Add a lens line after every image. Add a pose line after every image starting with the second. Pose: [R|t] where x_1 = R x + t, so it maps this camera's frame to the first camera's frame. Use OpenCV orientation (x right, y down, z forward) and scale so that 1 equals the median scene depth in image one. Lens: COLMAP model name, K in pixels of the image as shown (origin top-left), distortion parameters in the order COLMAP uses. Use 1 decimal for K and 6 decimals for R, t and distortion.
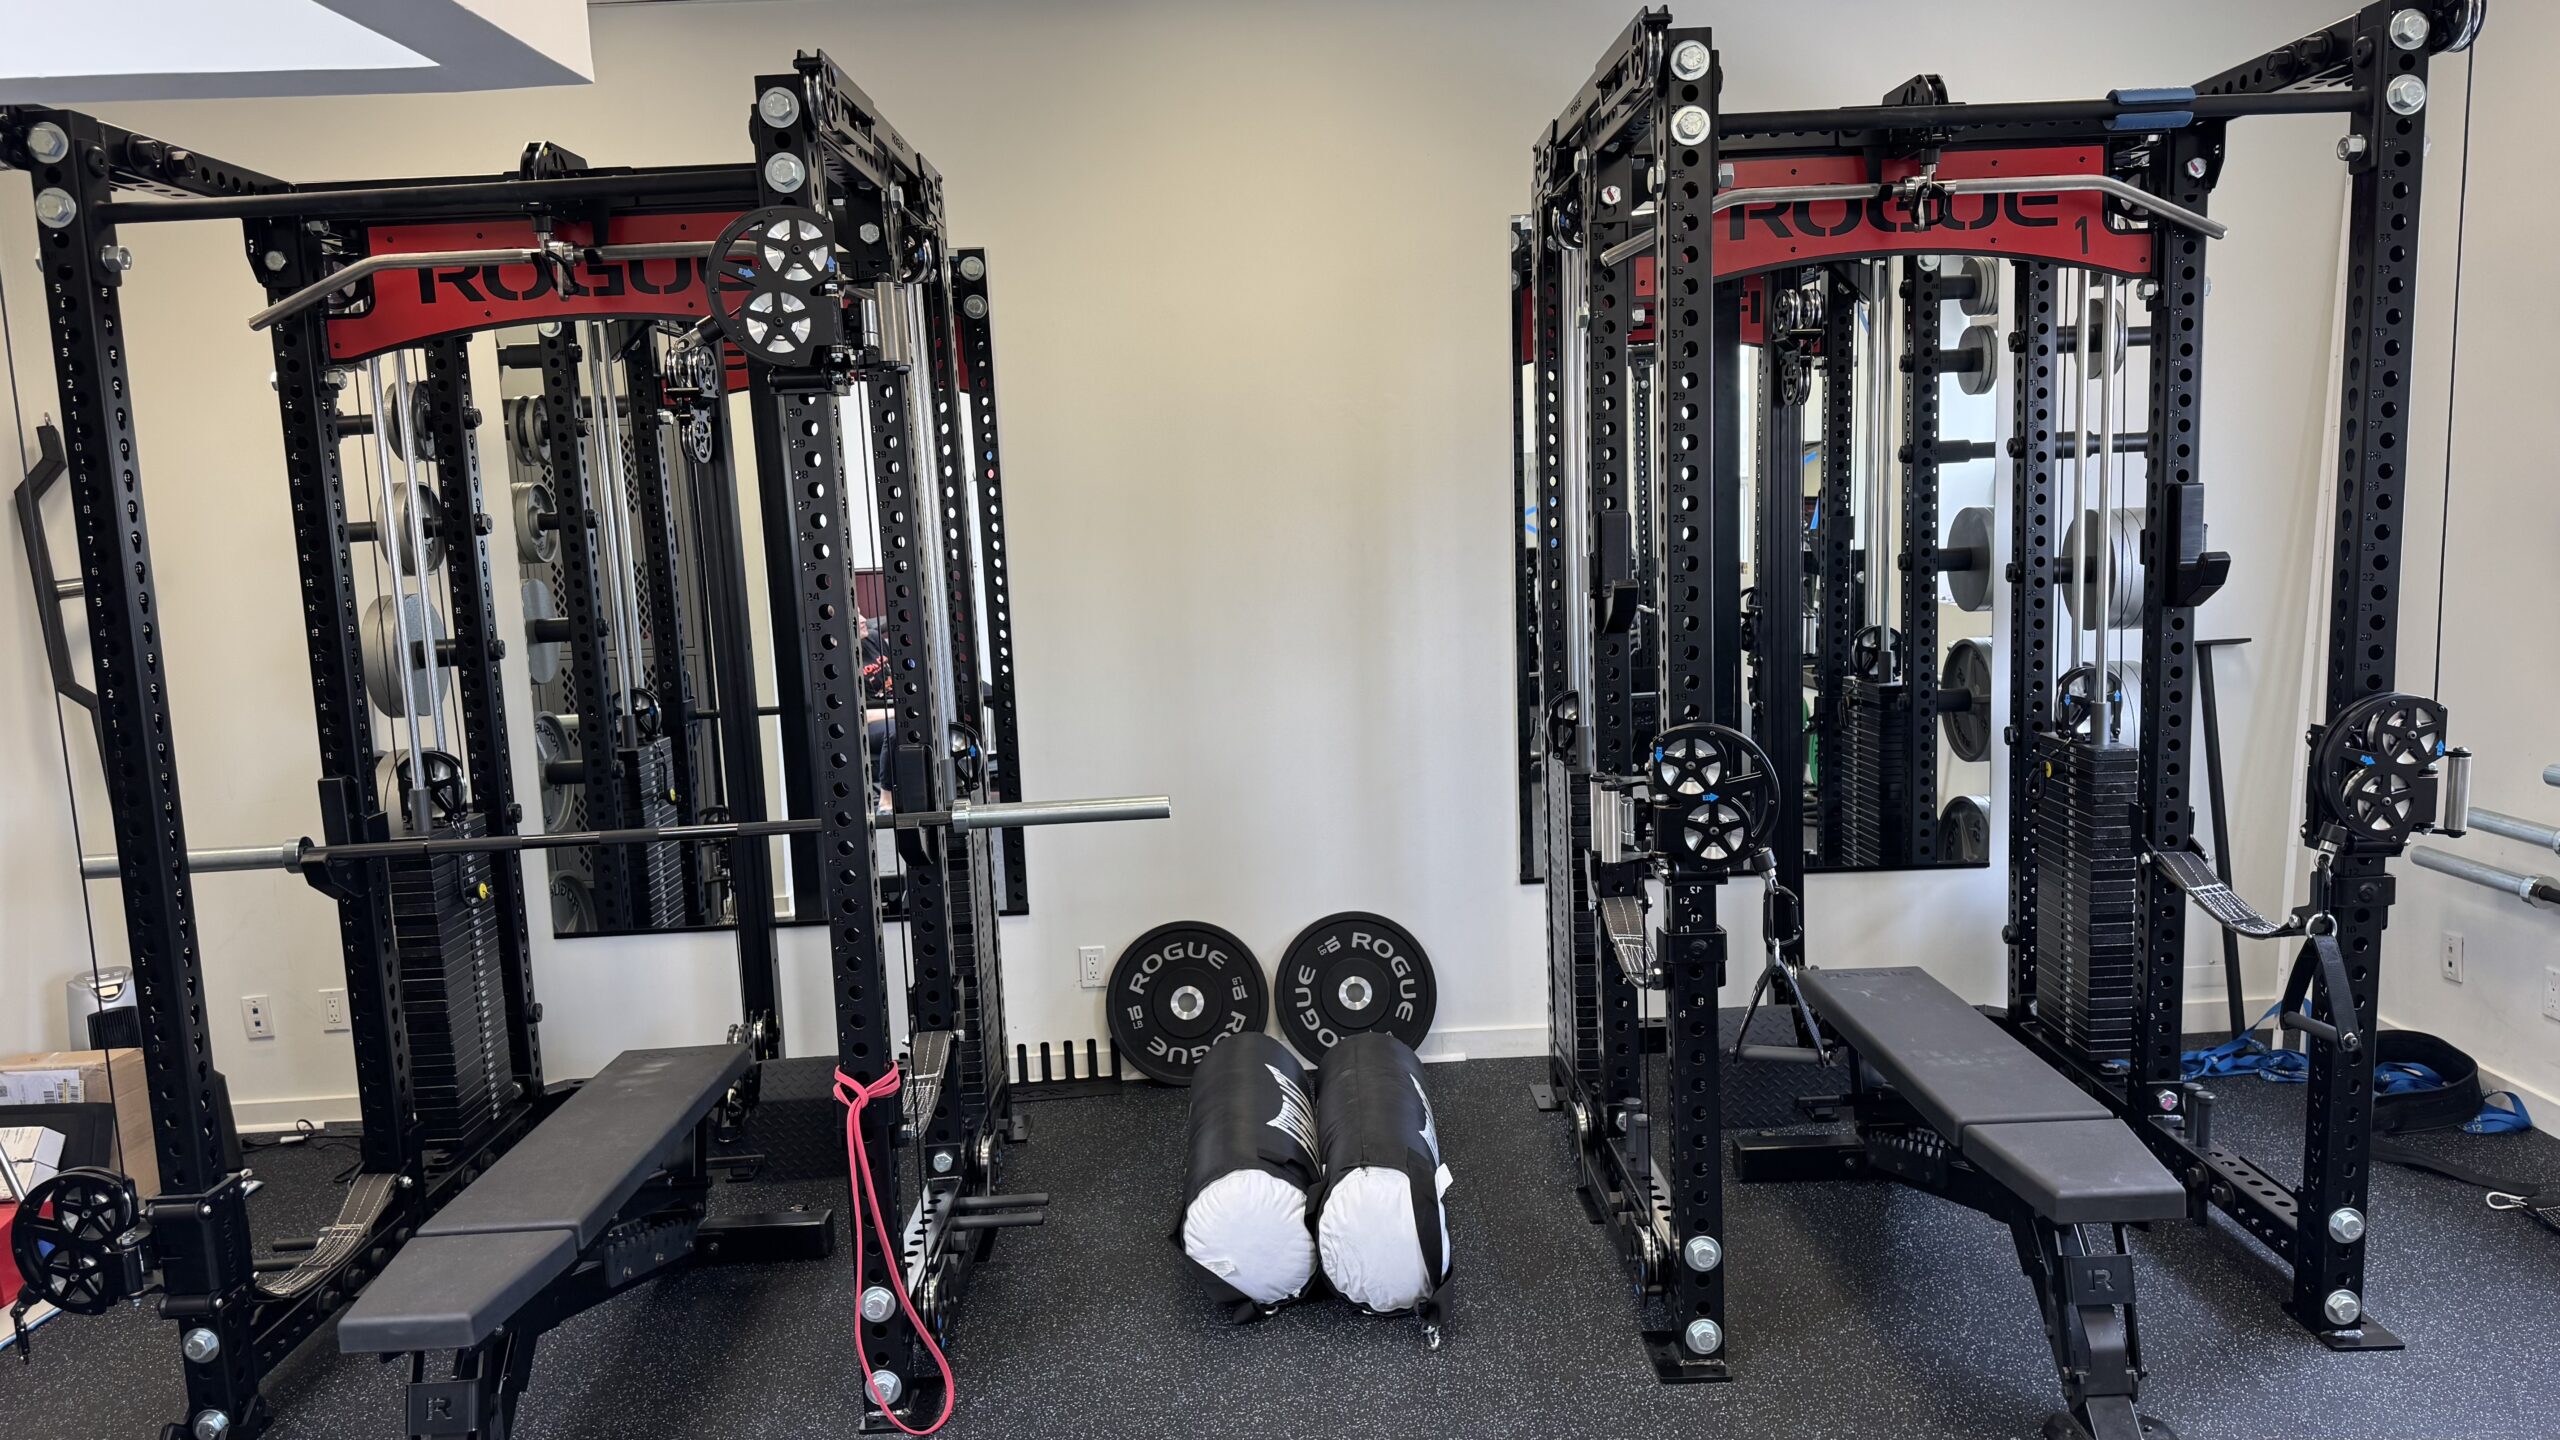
lens RADIAL K [[1766.5, 0, 1278.3], [0, 1766.5, 722.7], [0, 0, 1]] dist [0.133888, -0.208304]
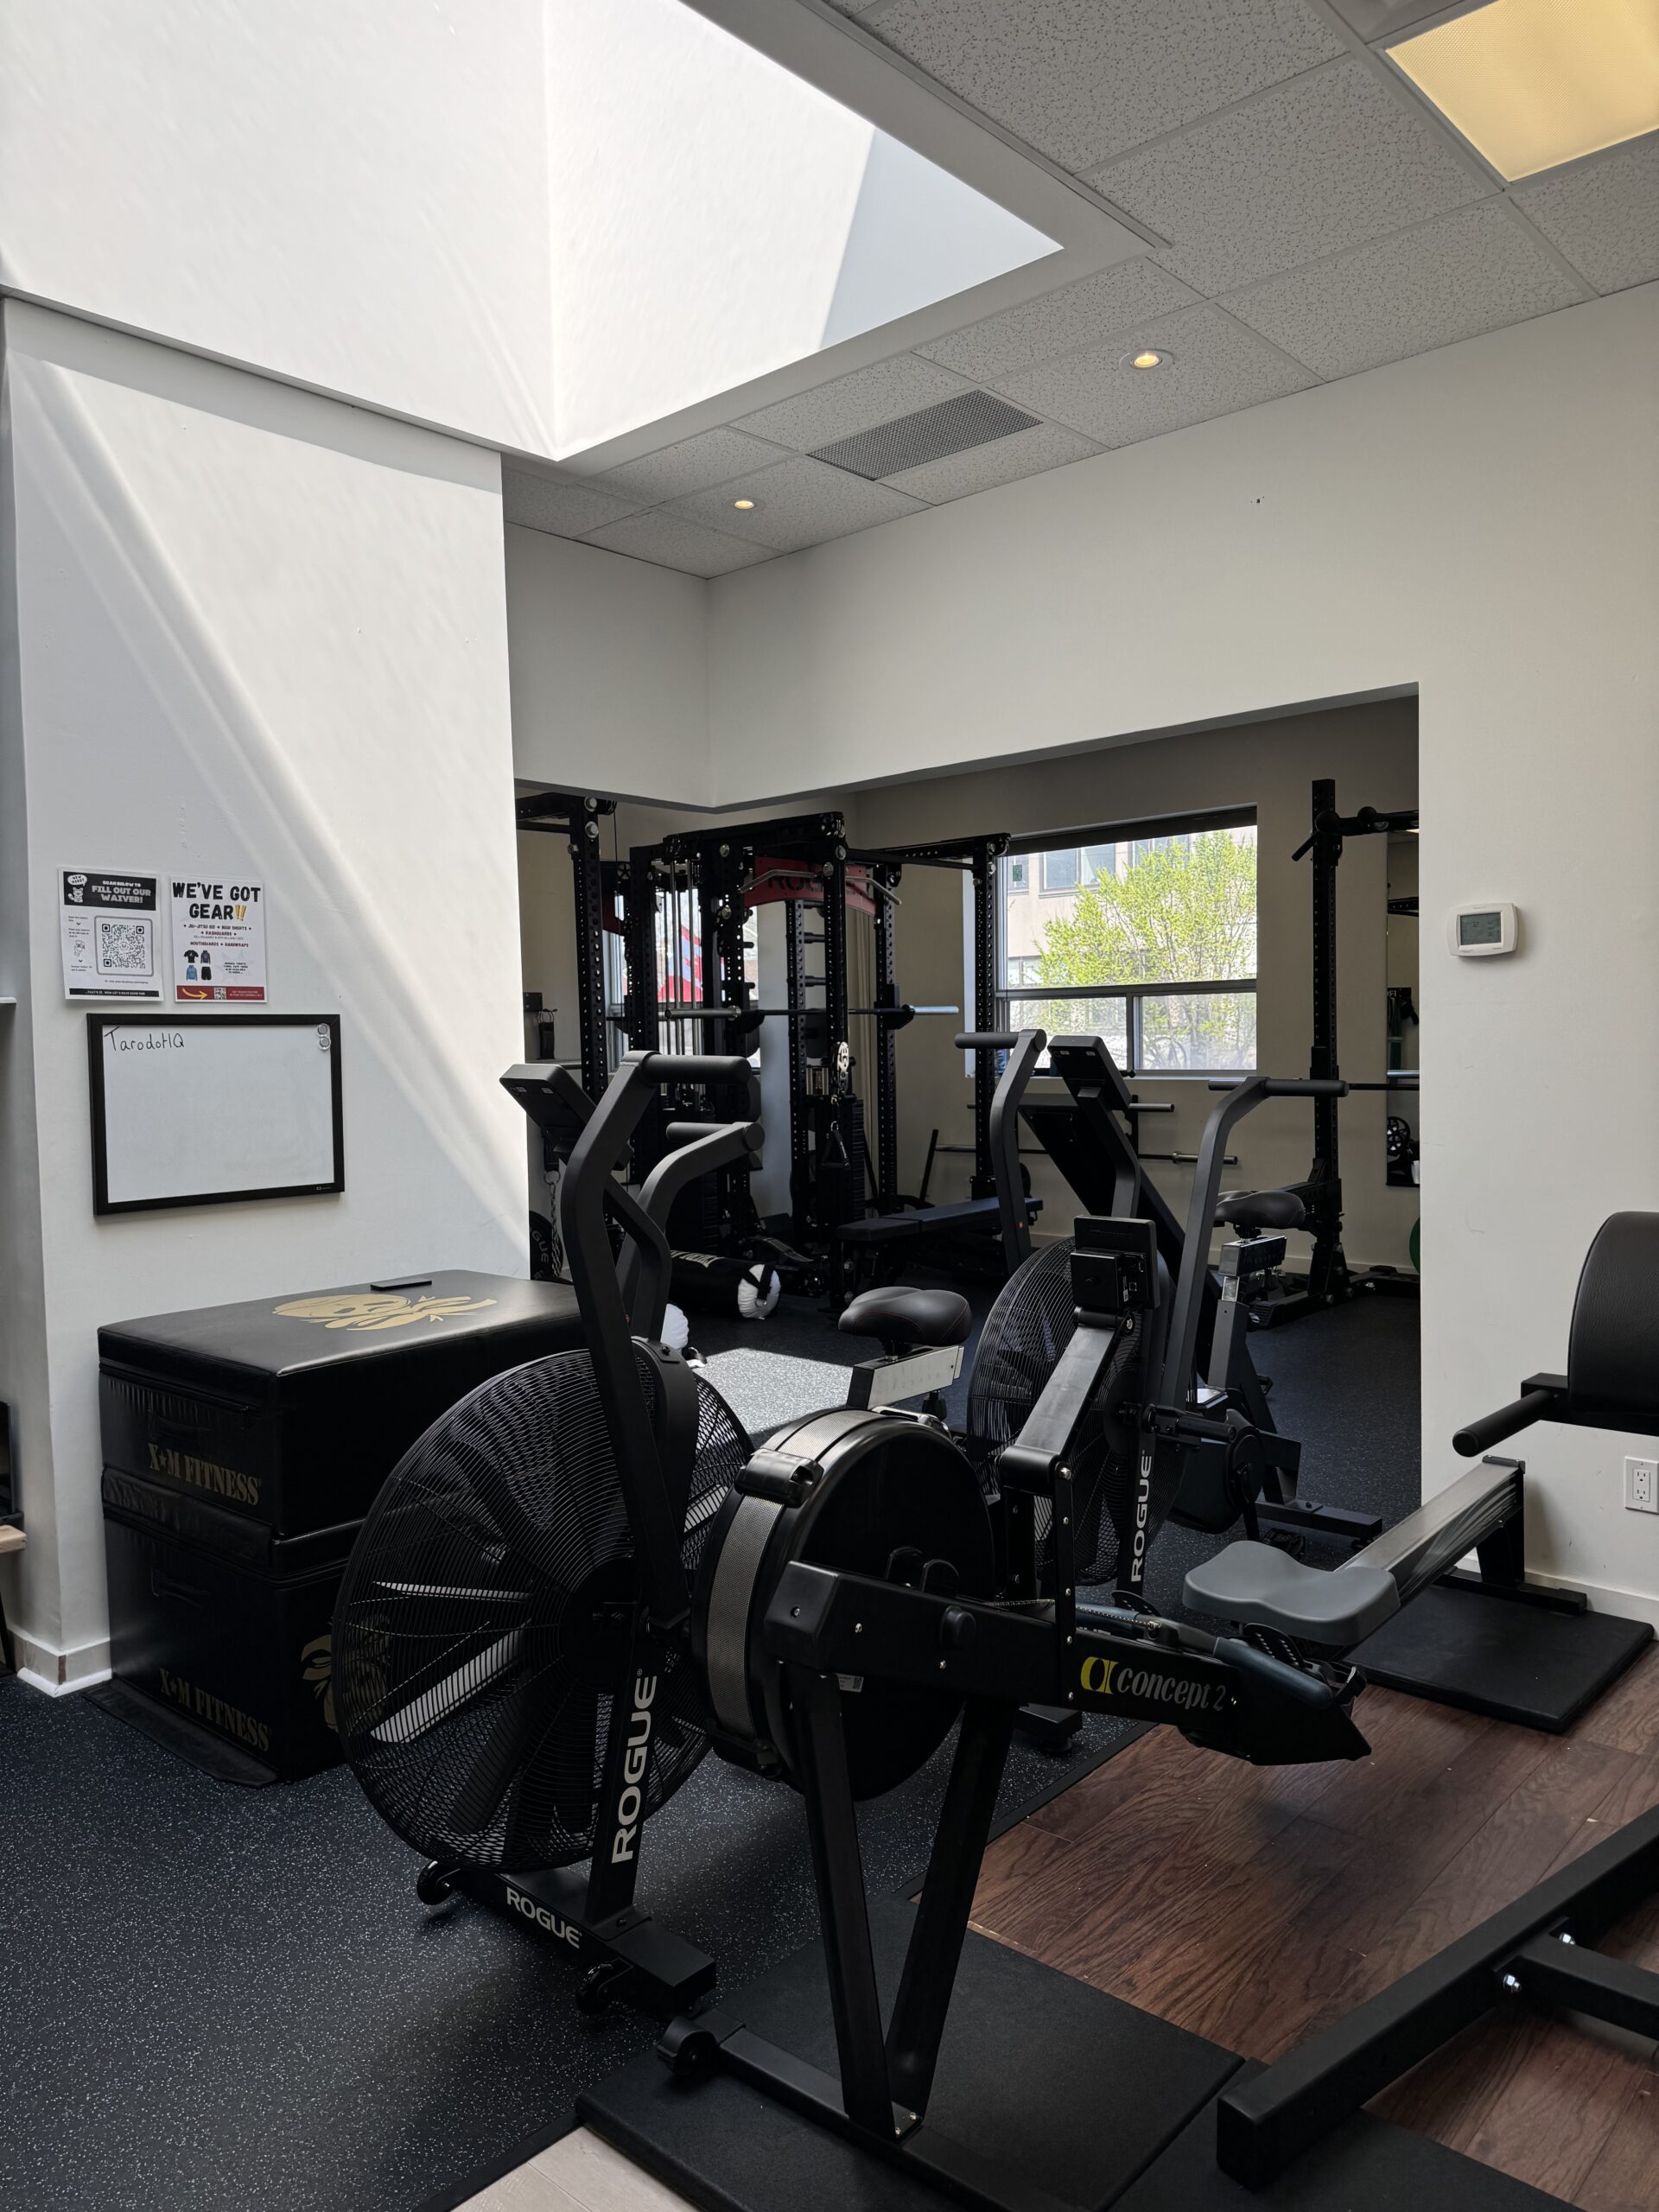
lens RADIAL K [[1530.7, 0, 833.1], [0, 1530.7, 1103.0], [0, 0, 1]] dist [0.092605, -0.130503]
pose [[0.676304, -0.009563, 0.736560, -1.330604], [0.087566, 0.993869, -0.067498, 0.189288], [-0.731399, 0.110147, 0.672996, -0.489679]]
